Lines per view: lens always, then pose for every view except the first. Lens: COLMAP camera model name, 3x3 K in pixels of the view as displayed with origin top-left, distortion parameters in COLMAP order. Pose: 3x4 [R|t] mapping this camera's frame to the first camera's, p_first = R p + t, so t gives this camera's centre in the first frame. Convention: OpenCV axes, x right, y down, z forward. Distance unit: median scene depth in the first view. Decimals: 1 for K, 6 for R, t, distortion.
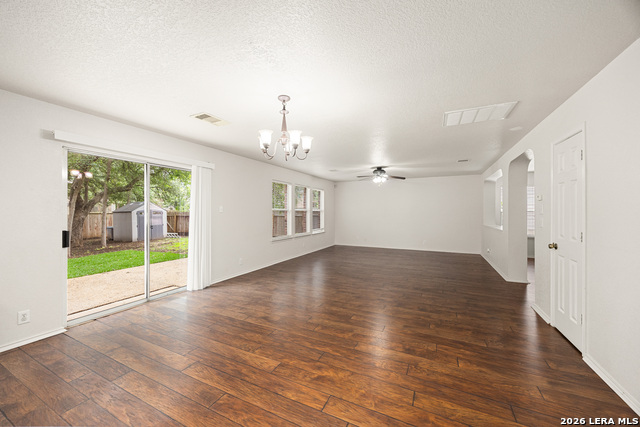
lens RADIAL K [[246.9, 0, 318.3], [0, 246.9, 212.8], [0, 0, 1]] dist [-0.000597, -0.000360]
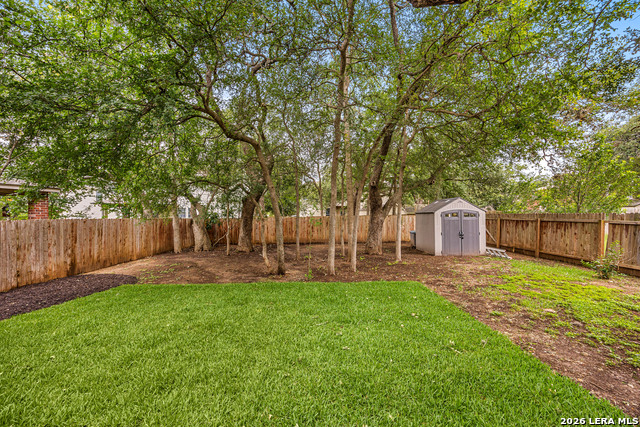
lens RADIAL K [[246.9, 0, 319.2], [0, 246.9, 212.5], [0, 0, 1]] dist [-0.000597, -0.000360]
pose [[0.419742, 0.002291, -0.907641, -0.228287], [-0.006316, 0.999980, -0.000397, -0.002363], [0.907622, 0.005899, 0.419748, 0.363375]]
